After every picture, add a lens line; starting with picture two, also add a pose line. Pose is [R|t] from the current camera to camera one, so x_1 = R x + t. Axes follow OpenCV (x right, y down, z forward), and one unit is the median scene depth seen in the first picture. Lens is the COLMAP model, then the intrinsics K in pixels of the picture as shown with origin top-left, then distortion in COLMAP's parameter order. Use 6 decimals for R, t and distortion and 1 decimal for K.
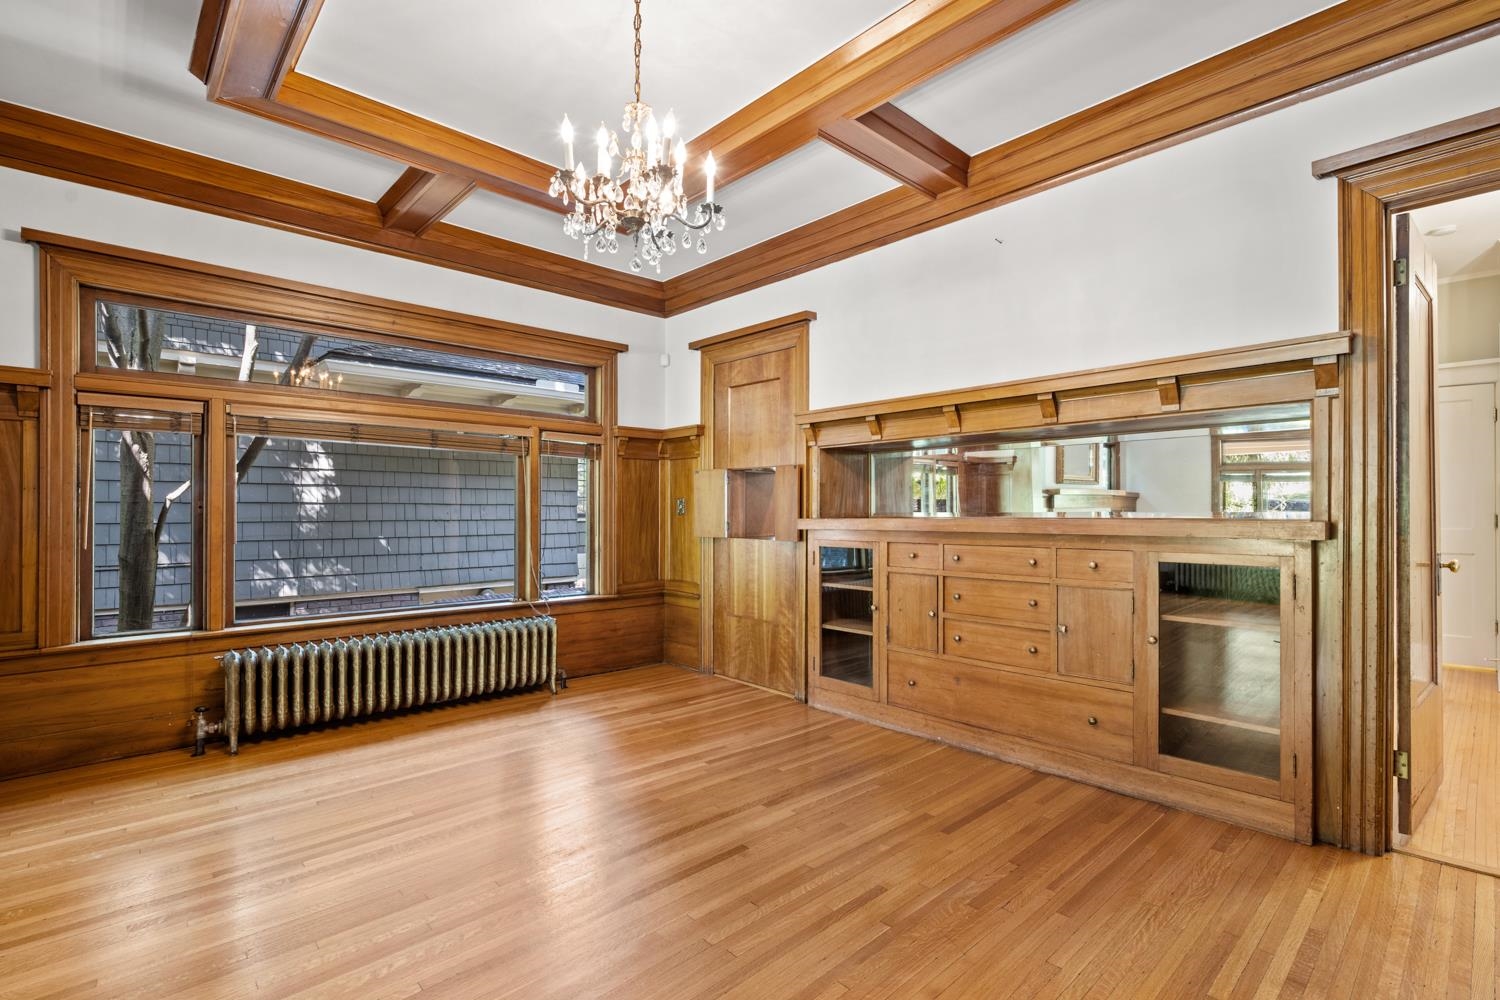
lens RADIAL K [[694.4, 0, 754.5], [0, 694.4, 506.8], [0, 0, 1]] dist [-0.000172, 0.000082]
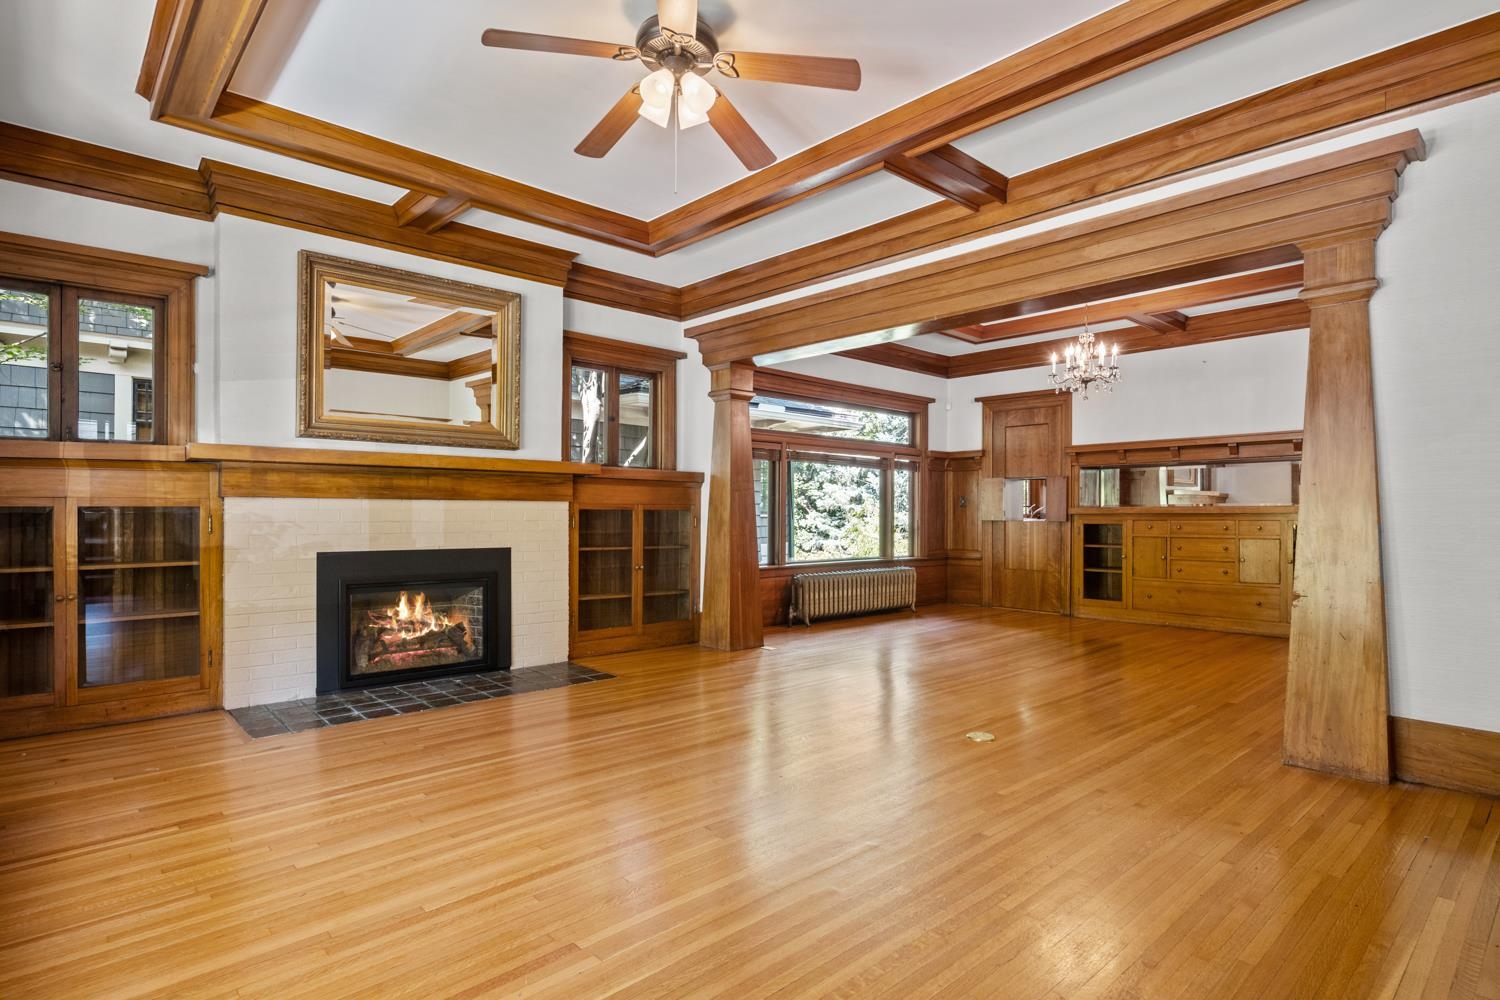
lens RADIAL K [[769.2, 0, 754.0], [0, 769.2, 512.3], [0, 0, 1]] dist [-0.004674, -0.001375]
pose [[0.999992, 0.001987, -0.003461, -0.641889], [-0.001970, 0.999986, 0.005001, 0.018324], [0.003471, -0.004994, 0.999982, -0.819014]]
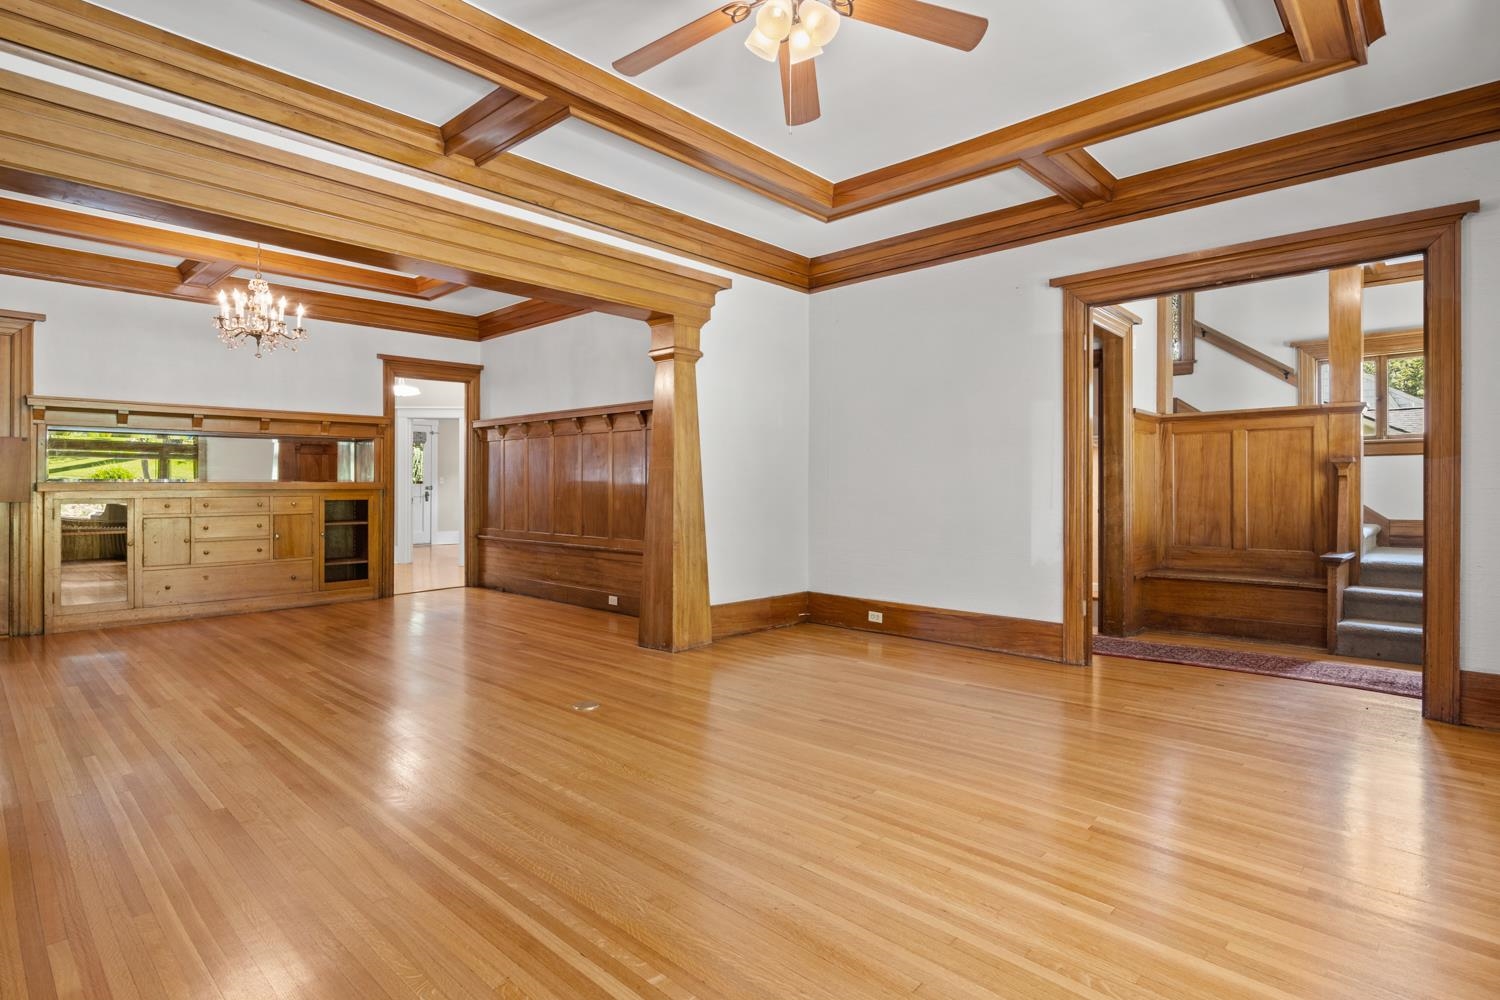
lens RADIAL K [[759.0, 0, 758.5], [0, 759.0, 485.6], [0, 0, 1]] dist [-0.000131, 0.000135]
pose [[-0.072839, 0.002170, 0.997341, -1.233637], [-0.004561, 0.999986, -0.002509, 0.018035], [-0.997333, -0.004732, -0.072828, -0.154980]]
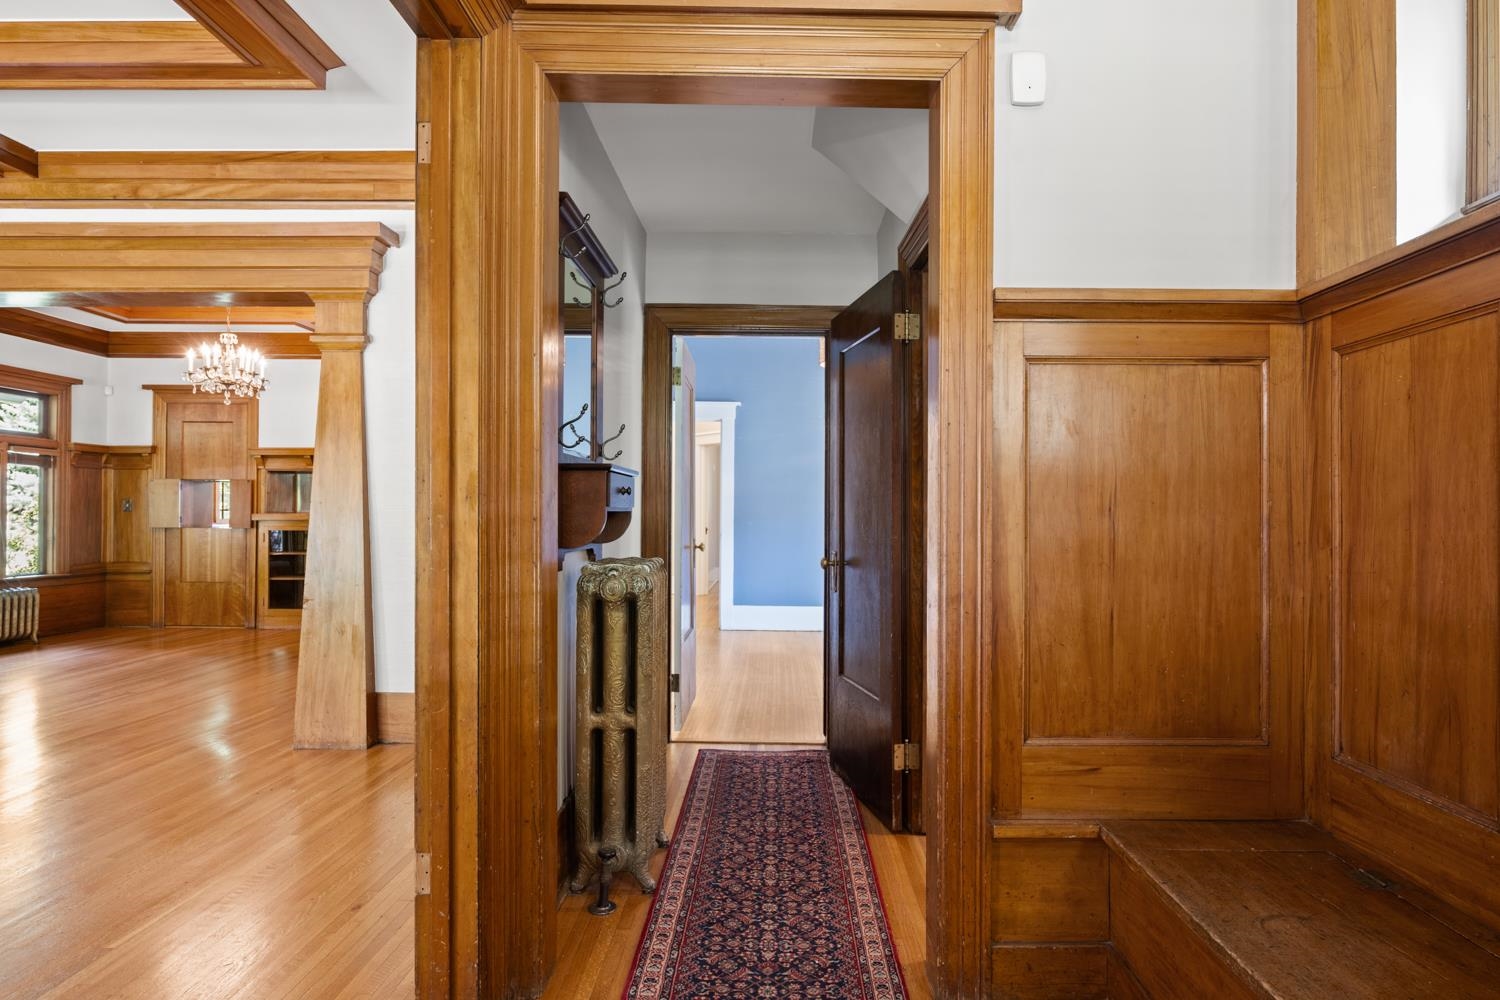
lens RADIAL K [[806.0, 0, 768.4], [0, 806.0, 508.2], [0, 0, 1]] dist [-0.002430, -0.000970]
pose [[0.686350, 0.006235, 0.727245, -0.429711], [-0.007116, 0.999973, -0.001858, -0.000601], [-0.727237, -0.003900, 0.686375, -1.047364]]
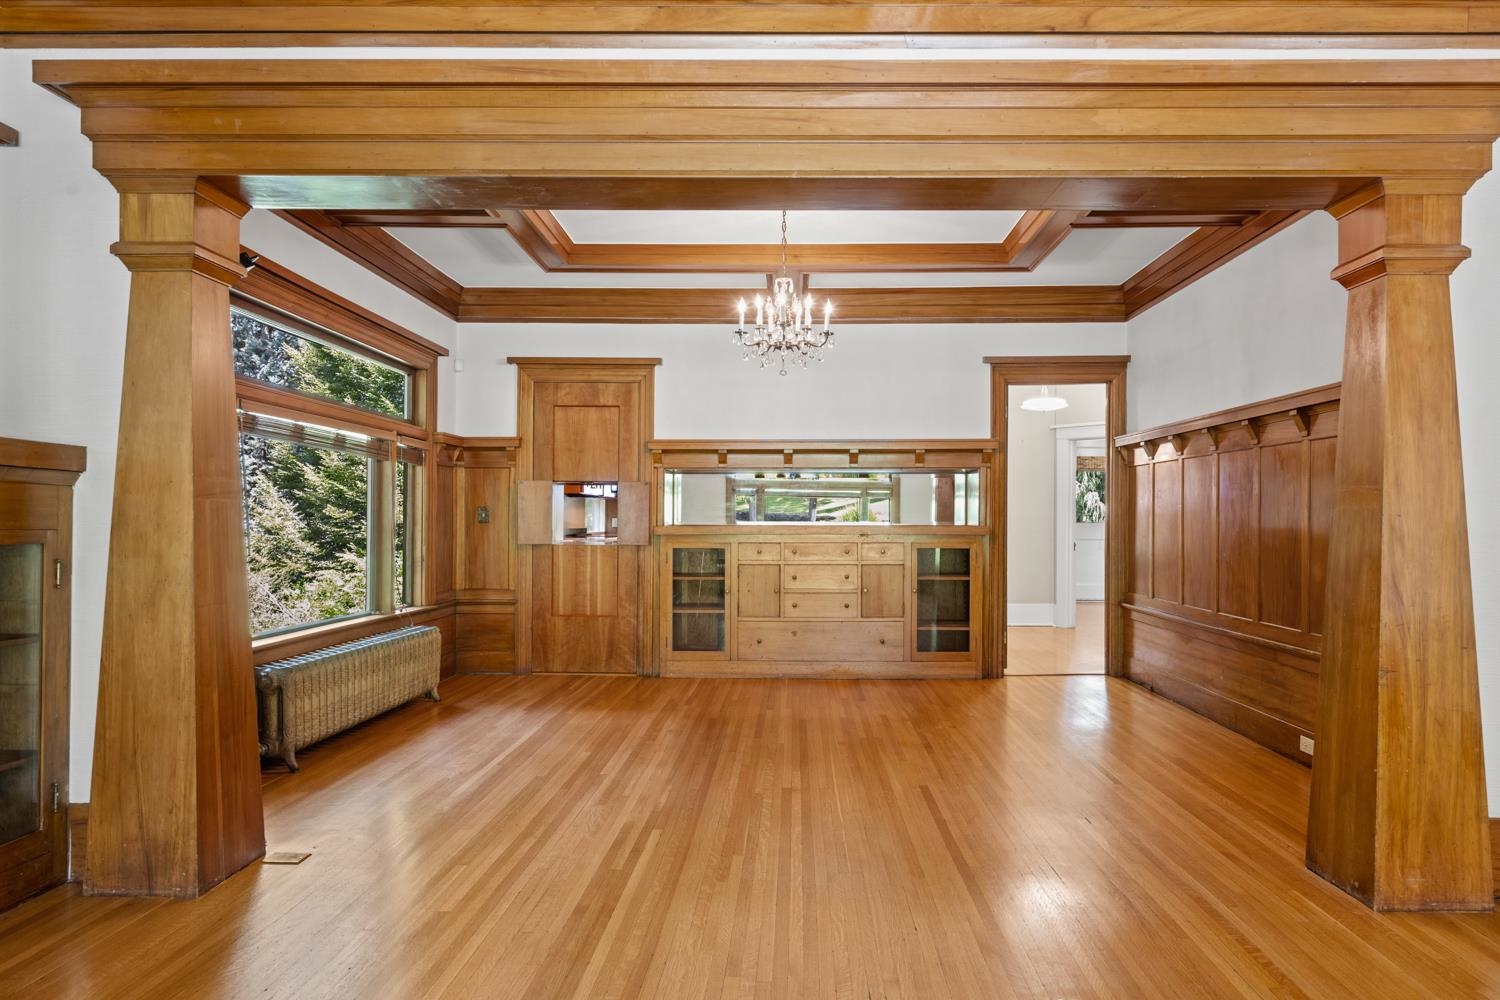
lens RADIAL K [[904.1, 0, 770.5], [0, 904.1, 517.1], [0, 0, 1]] dist [-0.000650, -0.002173]
pose [[0.697824, 0.006305, 0.716241, -0.851483], [-0.008384, 0.999965, -0.000635, 0.000287], [-0.716220, -0.005562, 0.697852, -0.240042]]
